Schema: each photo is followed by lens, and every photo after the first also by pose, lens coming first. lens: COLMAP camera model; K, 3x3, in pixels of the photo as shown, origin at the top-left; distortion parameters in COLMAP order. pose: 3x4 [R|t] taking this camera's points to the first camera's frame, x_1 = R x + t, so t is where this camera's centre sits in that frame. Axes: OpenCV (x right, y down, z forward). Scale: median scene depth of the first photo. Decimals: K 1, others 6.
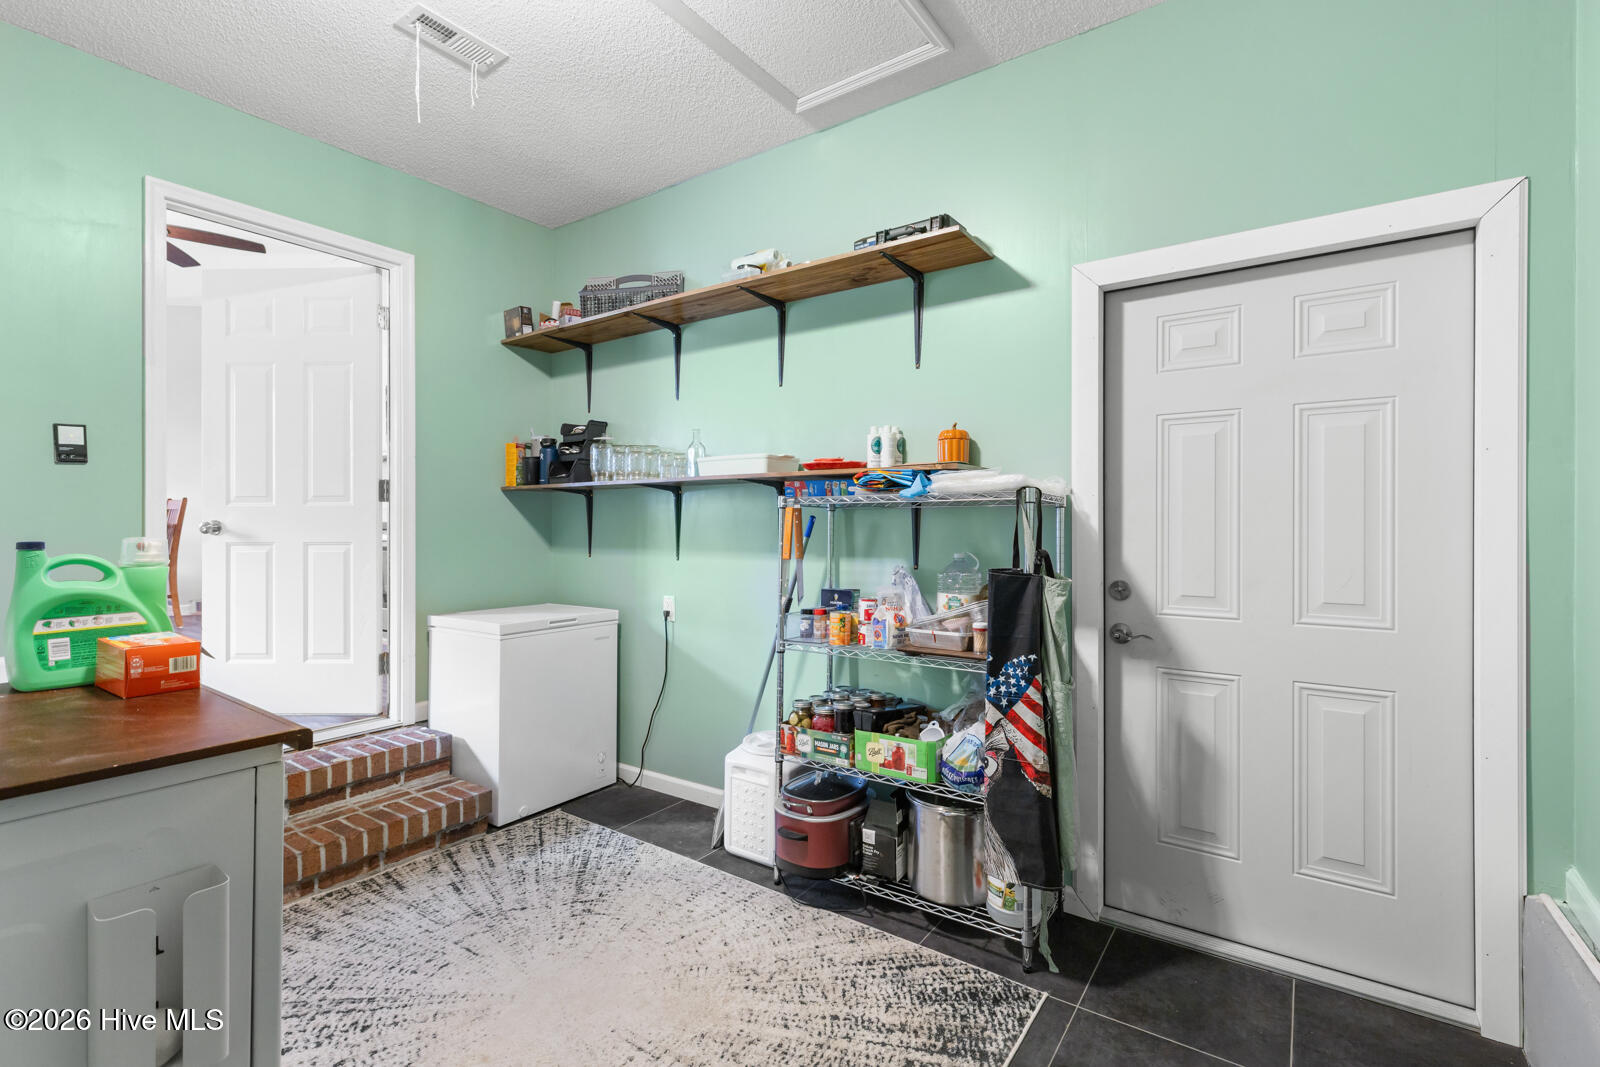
lens RADIAL K [[731.7, 0, 816.6], [0, 731.7, 529.7], [0, 0, 1]] dist [0.005402, -0.001044]
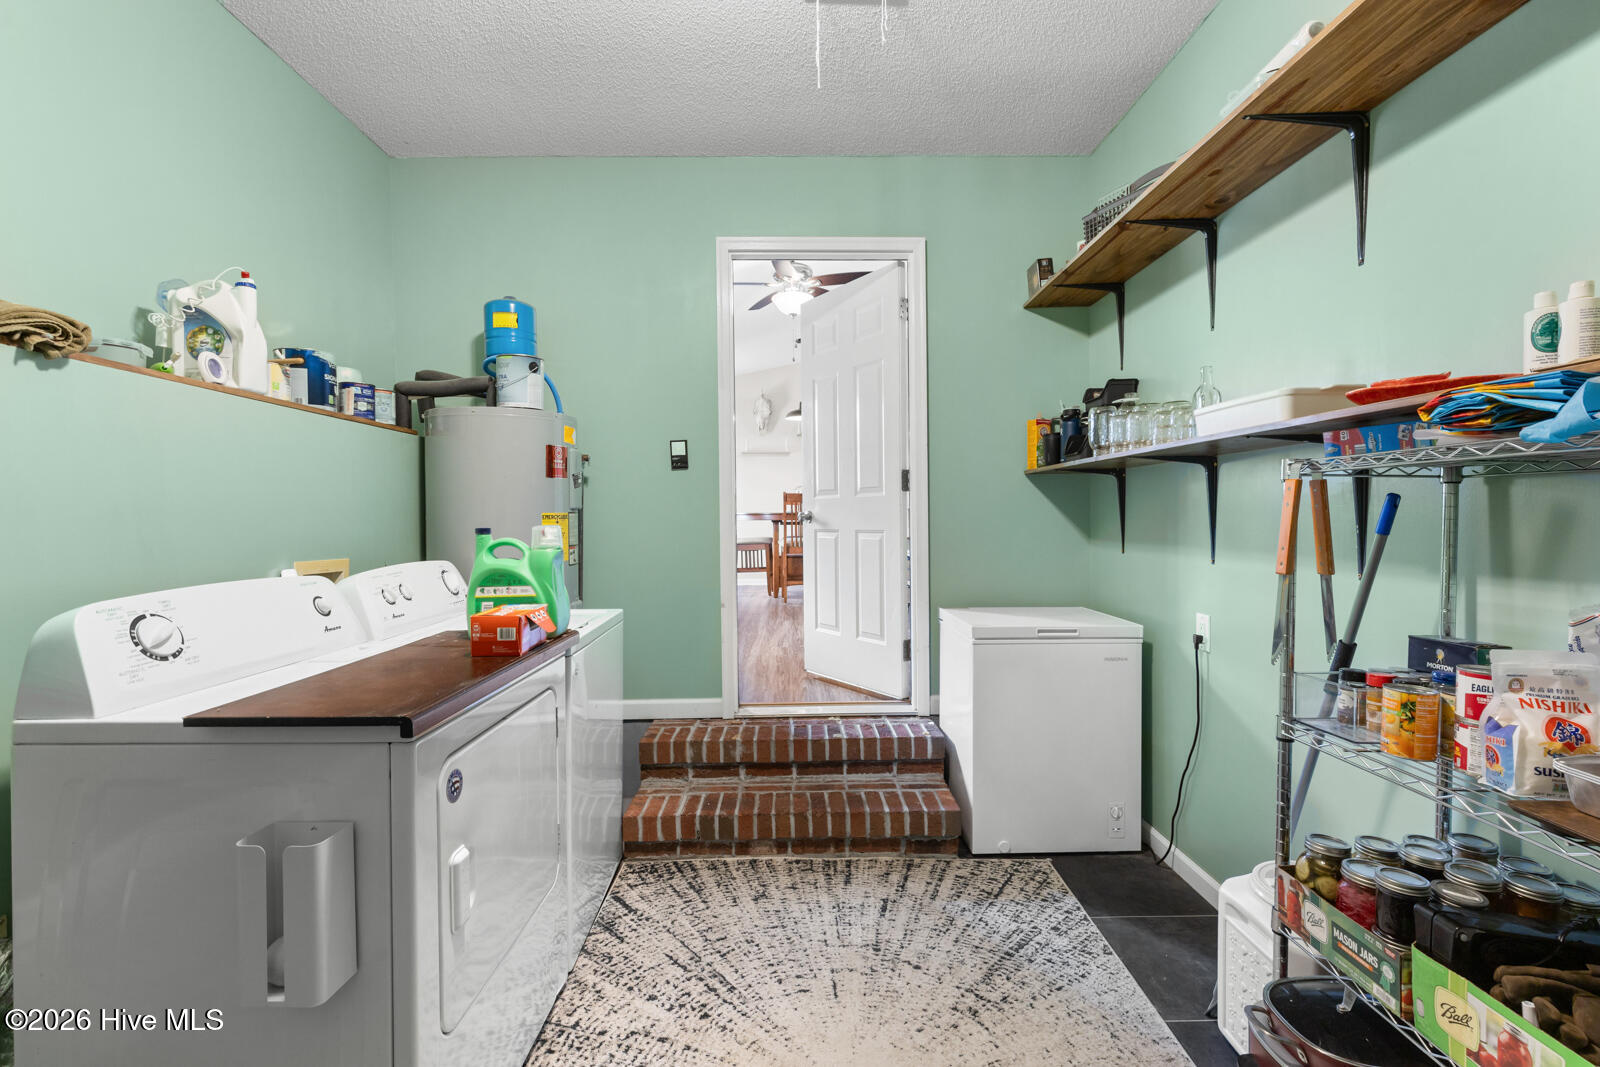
lens RADIAL K [[731.7, 0, 795.8], [0, 731.7, 526.8], [0, 0, 1]] dist [0.005402, -0.001044]
pose [[0.579720, 0.010416, -0.814749, 0.177439], [-0.000764, 0.999925, 0.012240, -0.001399], [0.814815, -0.006473, 0.579684, 0.348983]]
